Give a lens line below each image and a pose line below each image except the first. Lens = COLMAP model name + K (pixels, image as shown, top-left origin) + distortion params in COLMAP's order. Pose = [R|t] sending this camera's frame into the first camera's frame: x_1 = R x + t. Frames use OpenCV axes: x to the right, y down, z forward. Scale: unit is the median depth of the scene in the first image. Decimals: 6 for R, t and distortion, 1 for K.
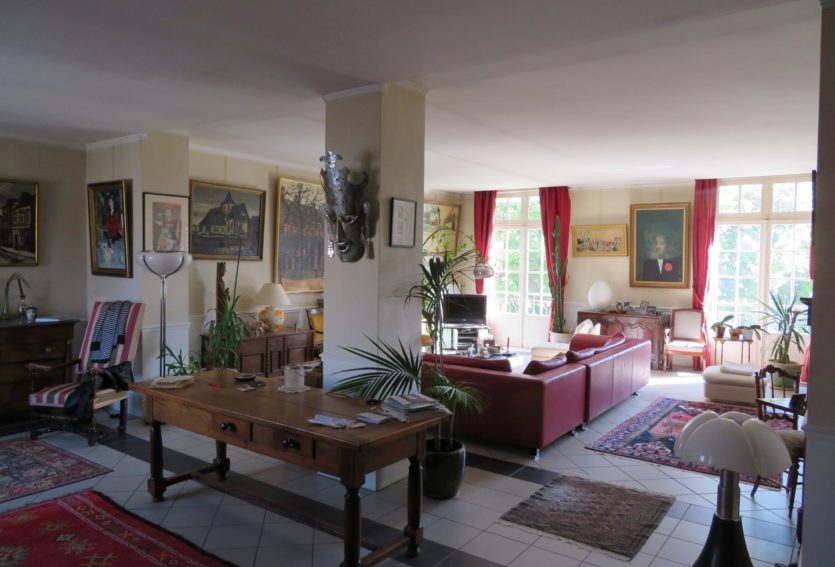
lens RADIAL K [[591.7, 0, 419.3], [0, 591.7, 282.8], [0, 0, 1]] dist [-0.004270, 0.005194]
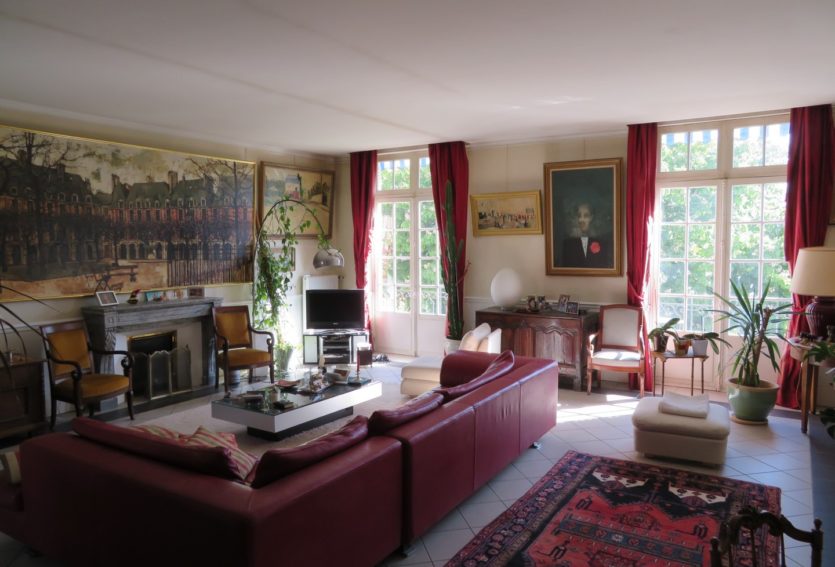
lens RADIAL K [[591.7, 0, 416.5], [0, 591.7, 281.4], [0, 0, 1]] dist [-0.004270, 0.005194]
pose [[0.998239, -0.025412, 0.053598, 0.161359], [0.023889, 0.999298, 0.028857, -0.011517], [-0.054293, -0.027526, 0.998146, 0.282178]]
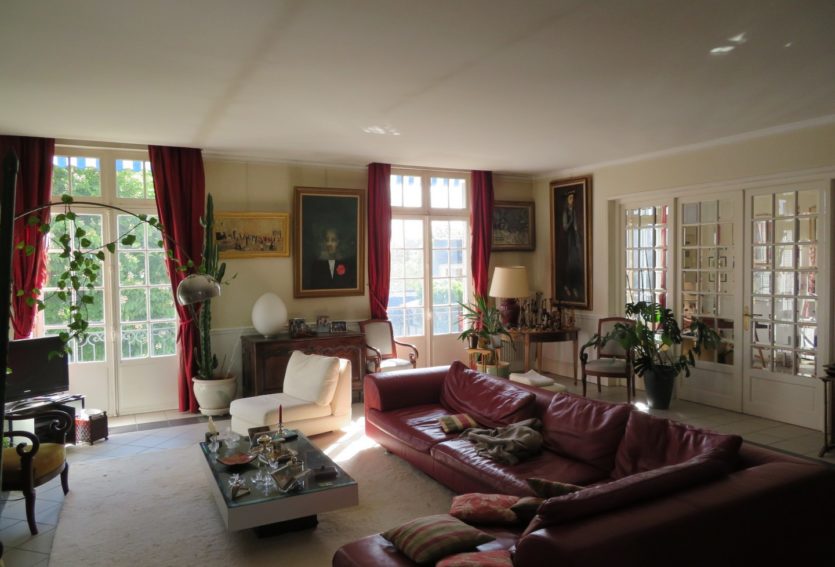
lens RADIAL K [[591.7, 0, 418.4], [0, 591.7, 283.6], [0, 0, 1]] dist [-0.004270, 0.005194]
pose [[0.463520, -0.051182, 0.884607, -0.235359], [0.057099, 0.997981, 0.027823, -0.024624], [-0.884245, 0.037614, 0.465506, 0.545747]]
